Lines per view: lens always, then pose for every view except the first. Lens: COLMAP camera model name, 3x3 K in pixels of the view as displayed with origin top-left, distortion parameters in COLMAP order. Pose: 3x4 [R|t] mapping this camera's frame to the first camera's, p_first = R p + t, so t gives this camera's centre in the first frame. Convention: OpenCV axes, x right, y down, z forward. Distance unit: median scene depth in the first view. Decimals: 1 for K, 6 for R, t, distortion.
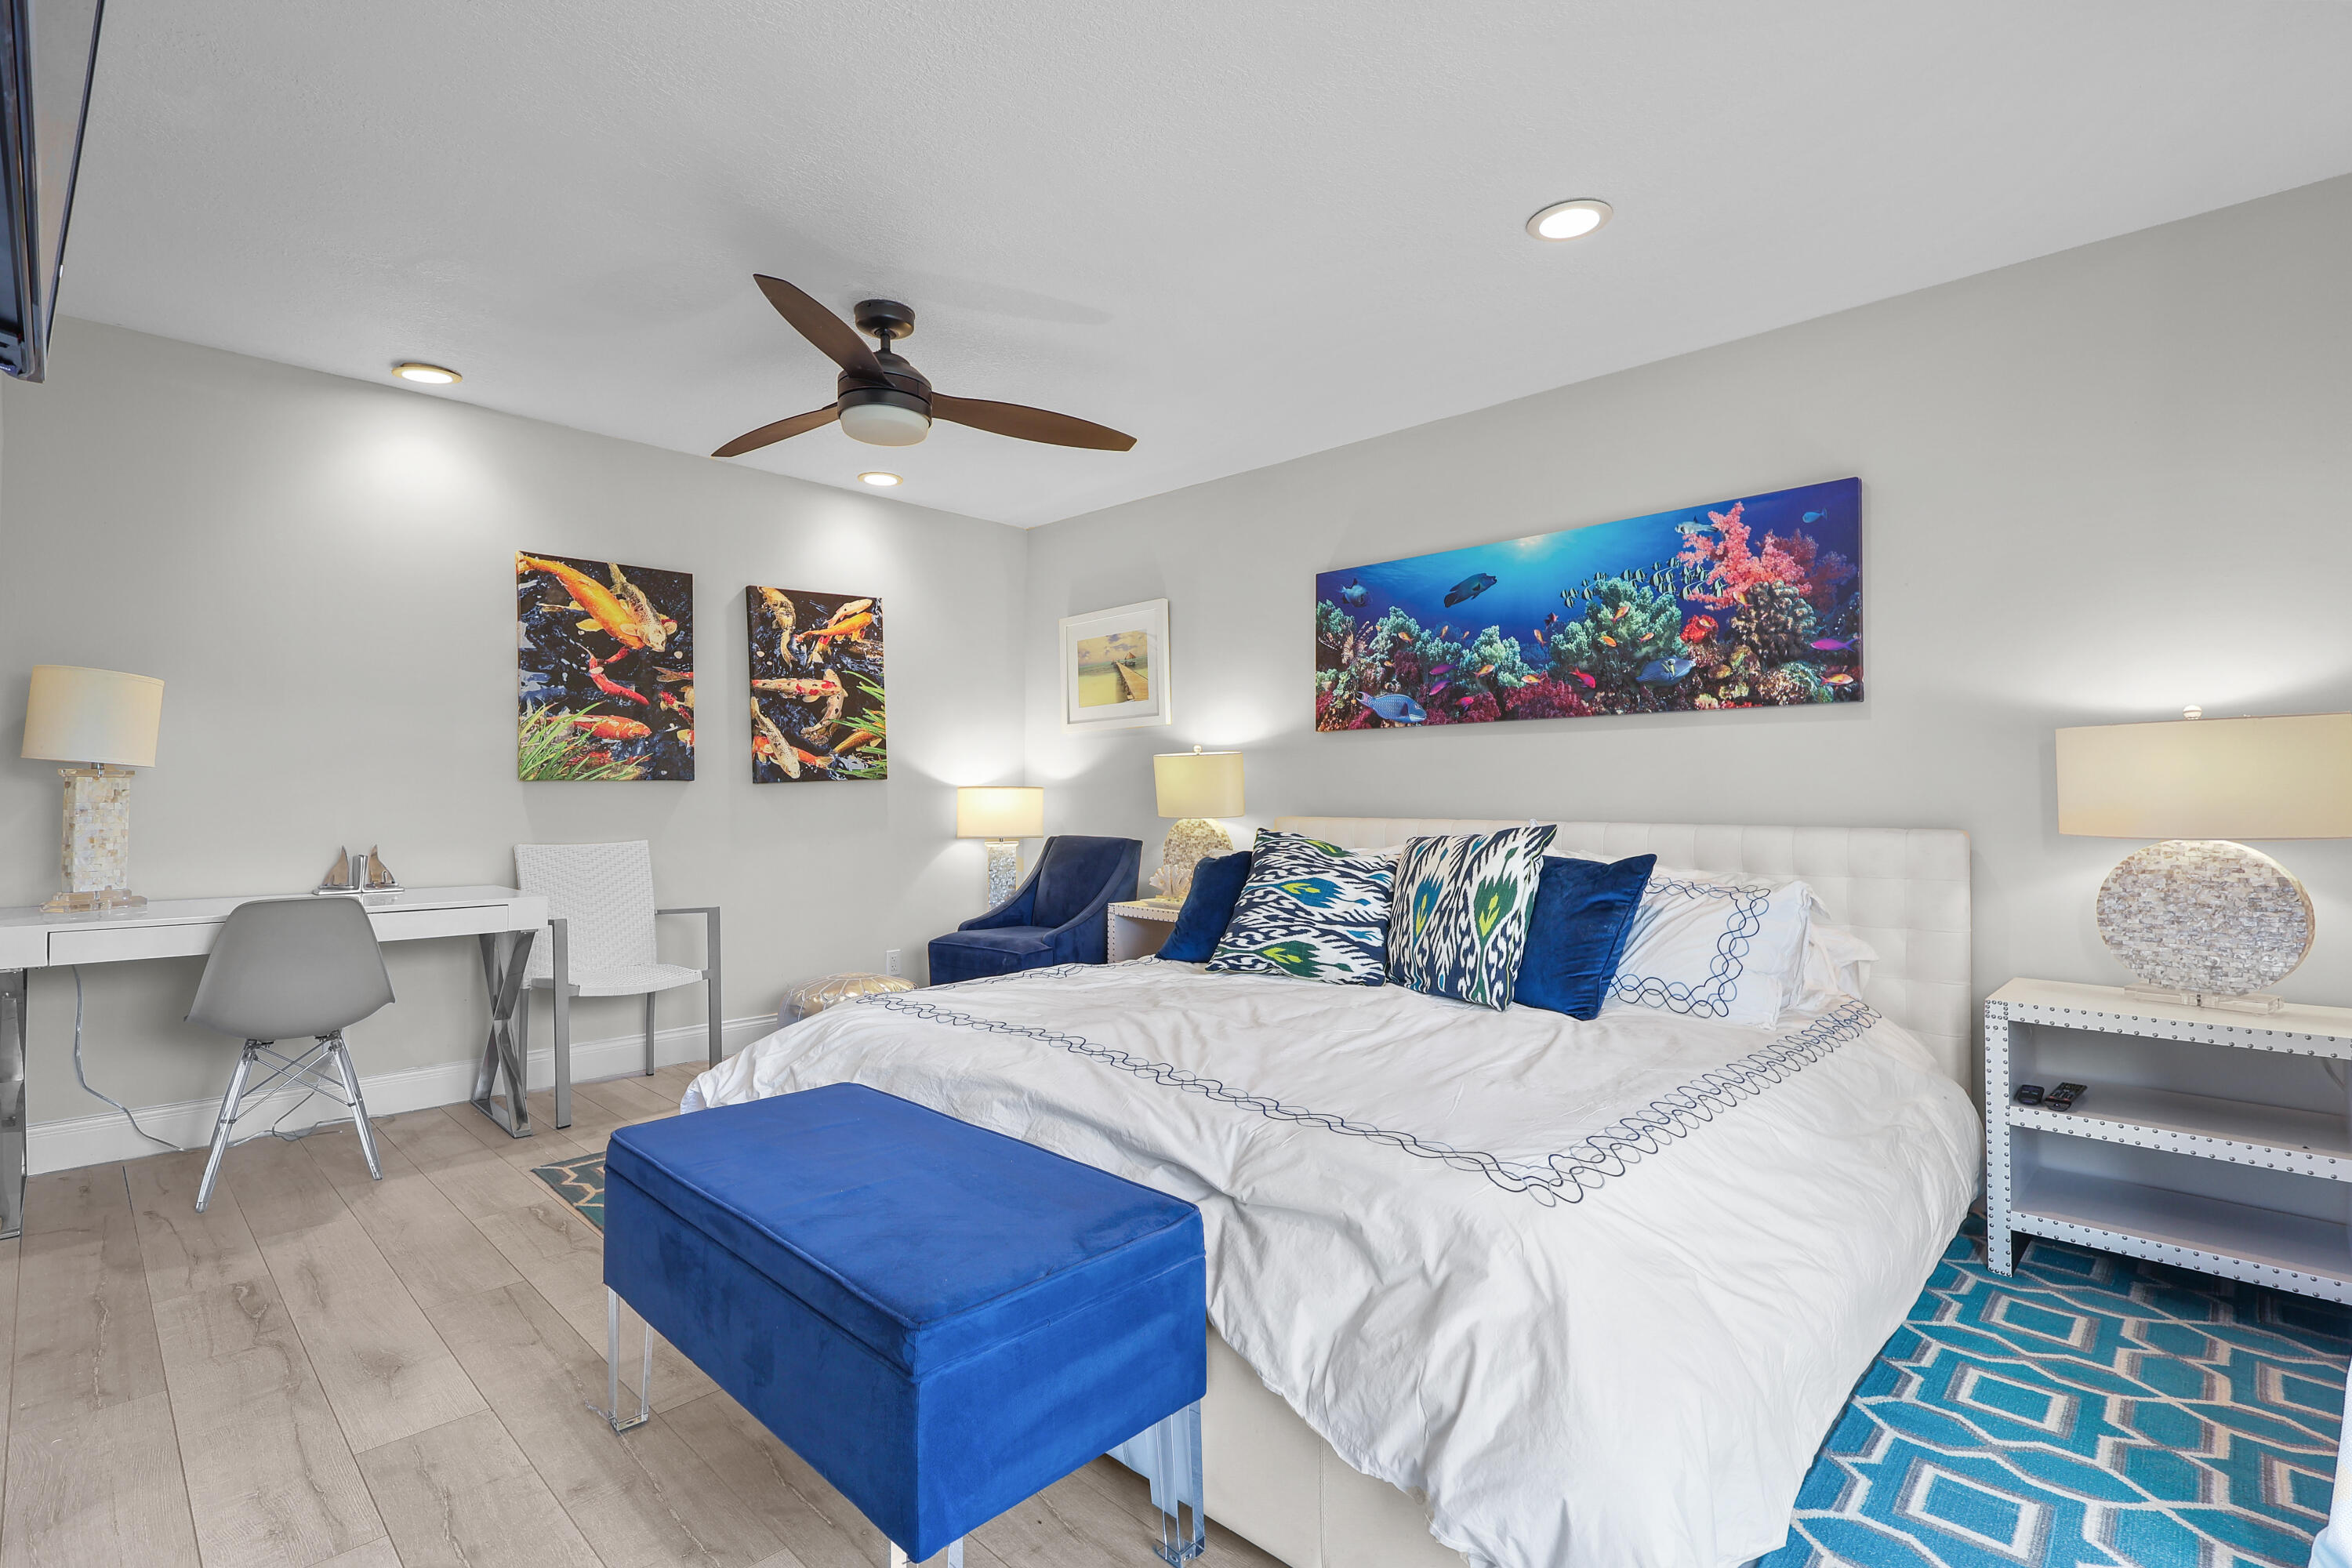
lens RADIAL K [[1099.6, 0, 1181.1], [0, 1099.6, 776.3], [0, 0, 1]] dist [-0.002336, 0.003243]
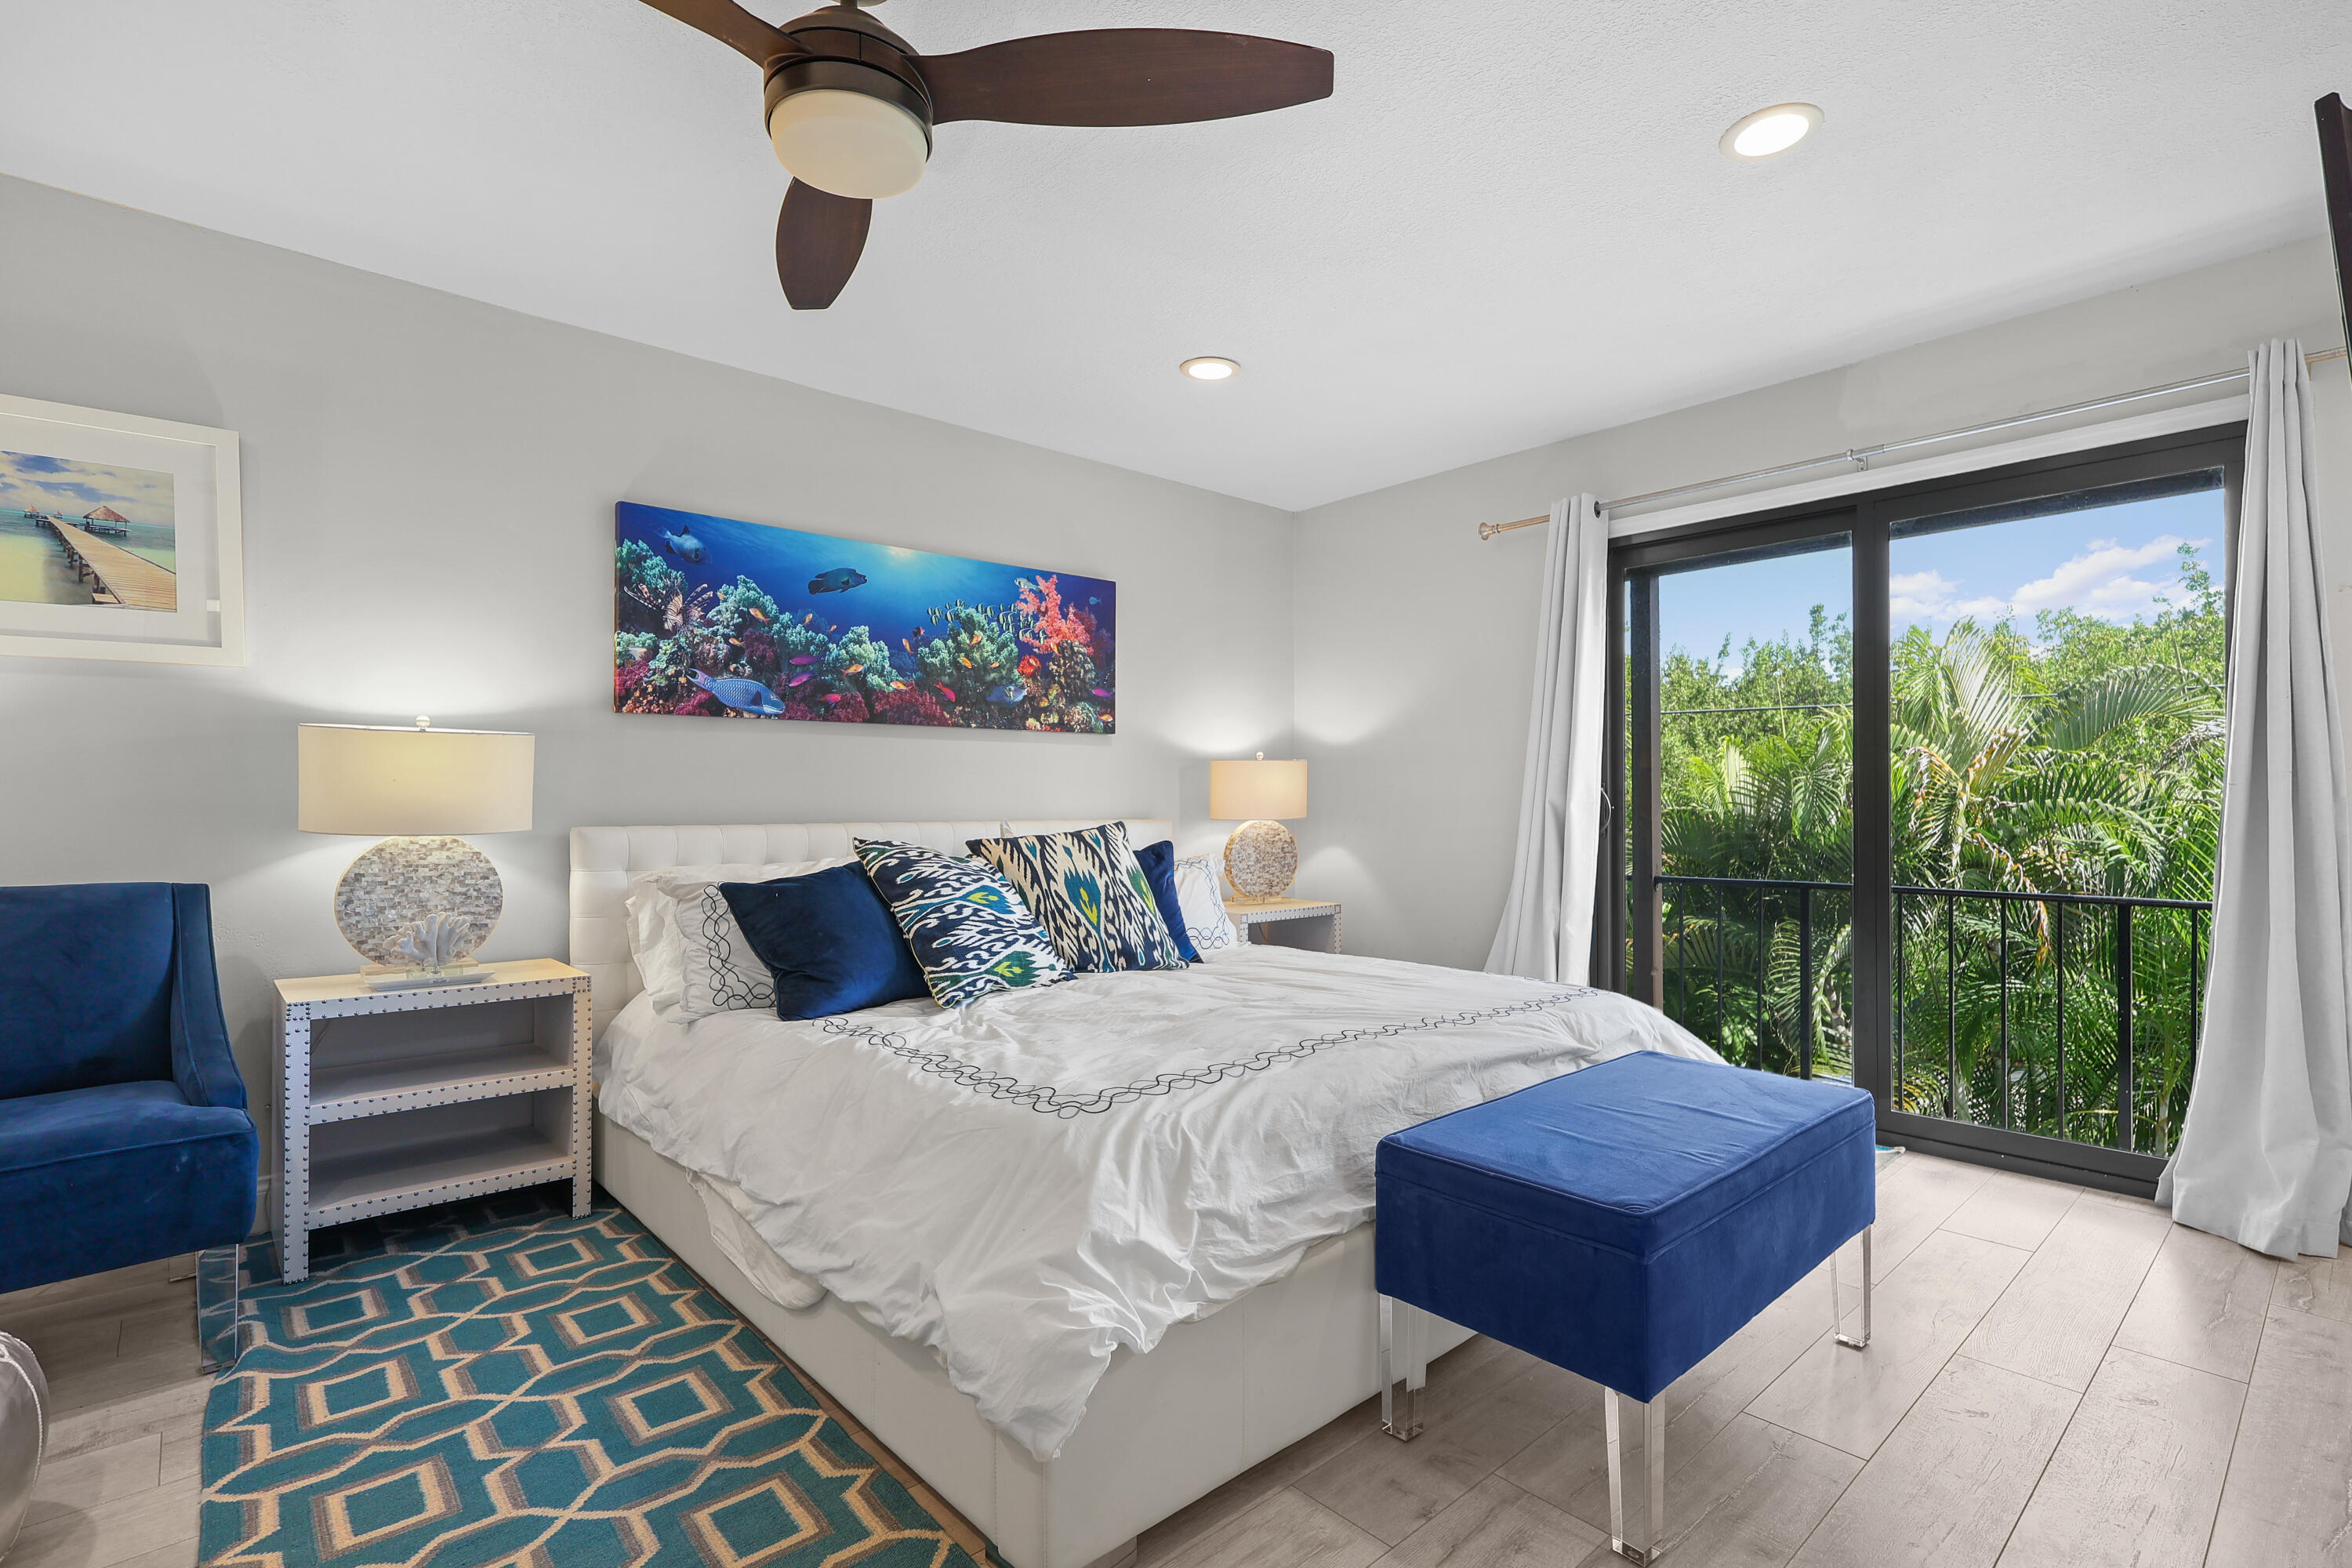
lens RADIAL K [[1099.6, 0, 1187.8], [0, 1099.6, 794.4], [0, 0, 1]] dist [-0.002336, 0.003243]
pose [[0.045811, -0.002820, 0.998946, -0.668792], [-0.019708, 0.999799, 0.003726, 0.005048], [-0.998756, -0.019857, 0.045747, 0.641442]]
